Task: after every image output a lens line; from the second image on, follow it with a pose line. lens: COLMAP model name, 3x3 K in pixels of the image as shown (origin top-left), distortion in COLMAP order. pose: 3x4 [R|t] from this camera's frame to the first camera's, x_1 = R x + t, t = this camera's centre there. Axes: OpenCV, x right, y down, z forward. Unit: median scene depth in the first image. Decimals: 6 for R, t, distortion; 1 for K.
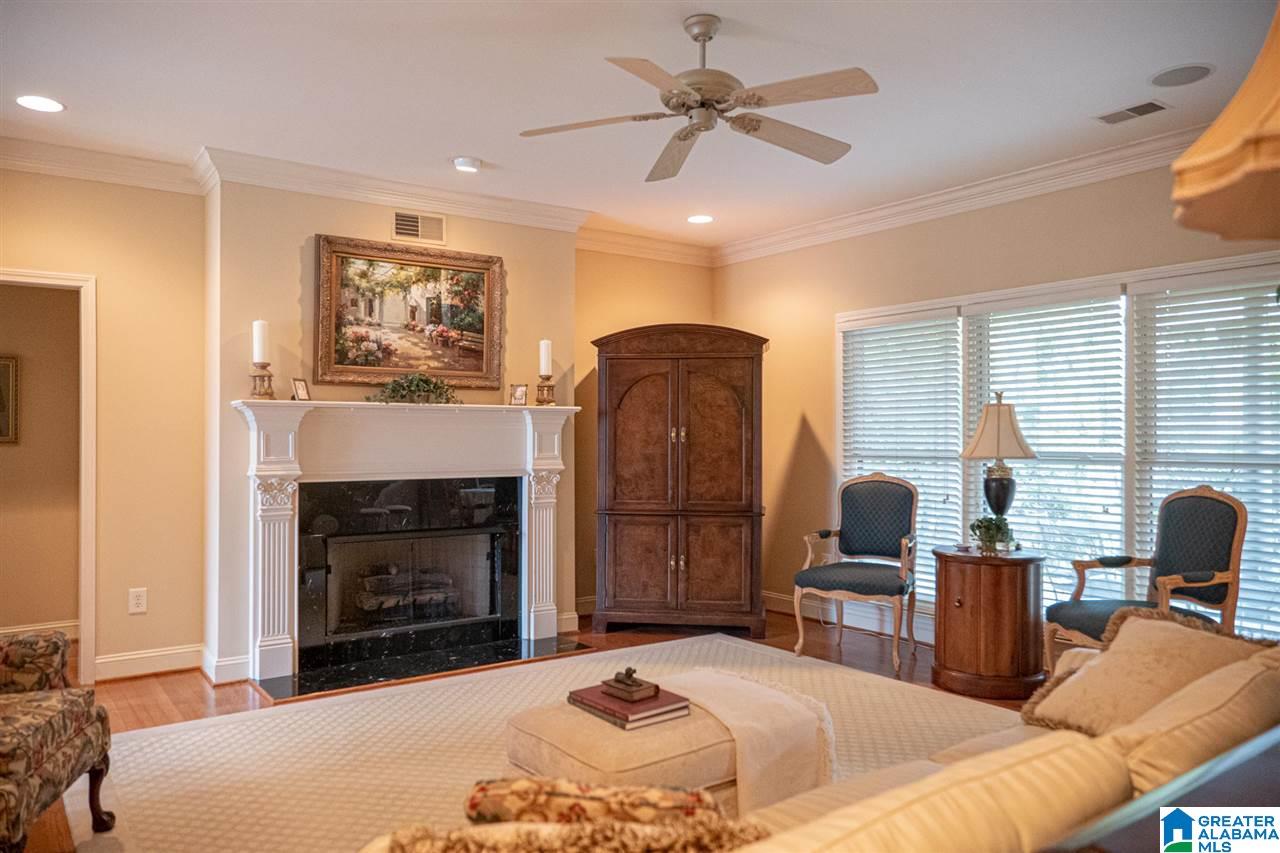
lens RADIAL K [[909.0, 0, 664.6], [0, 909.0, 430.6], [0, 0, 1]] dist [-0.013474, 0.013593]
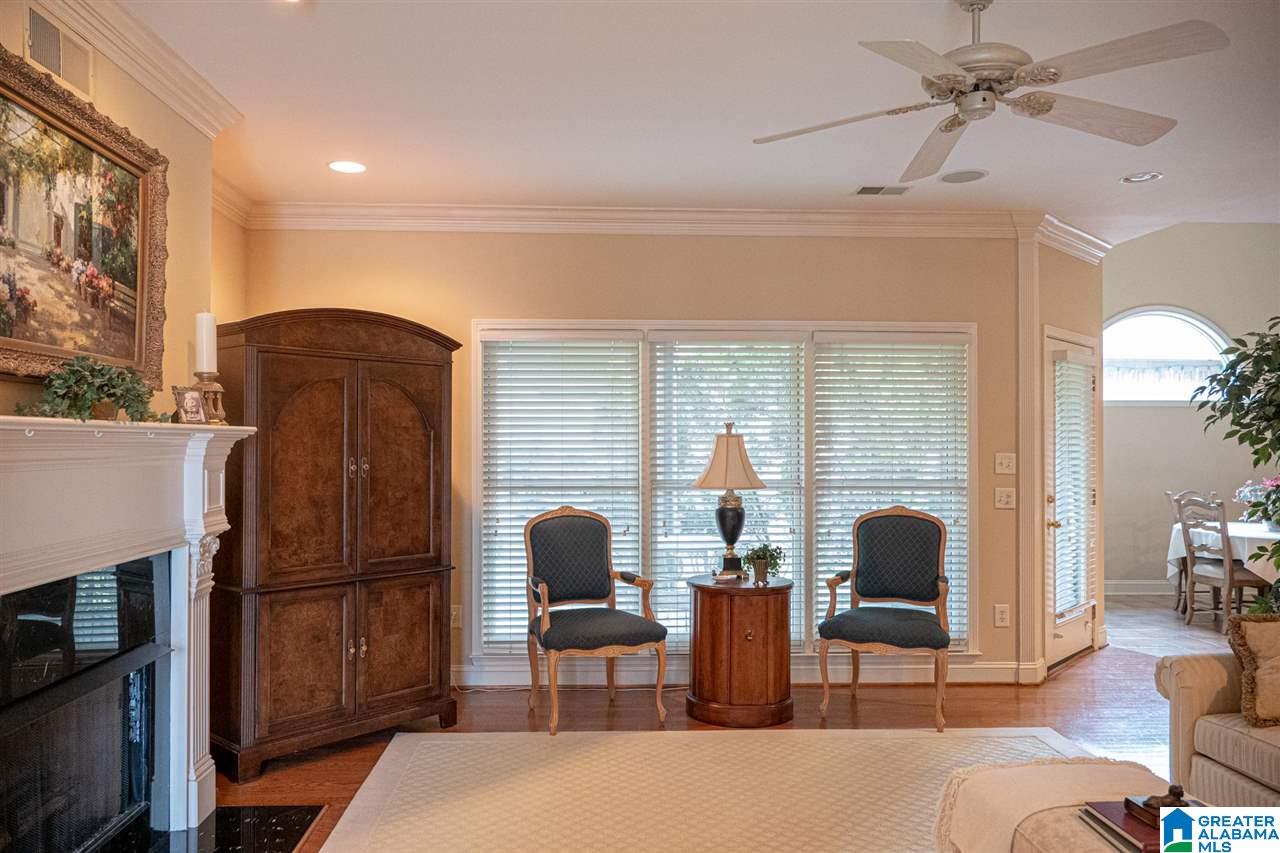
lens RADIAL K [[909.0, 0, 617.5], [0, 909.0, 441.3], [0, 0, 1]] dist [-0.013474, 0.013593]
pose [[0.572259, 0.003398, 0.820066, -0.491215], [-0.007693, 0.999970, 0.001225, -0.020092], [-0.820037, -0.007010, 0.572268, 0.471361]]
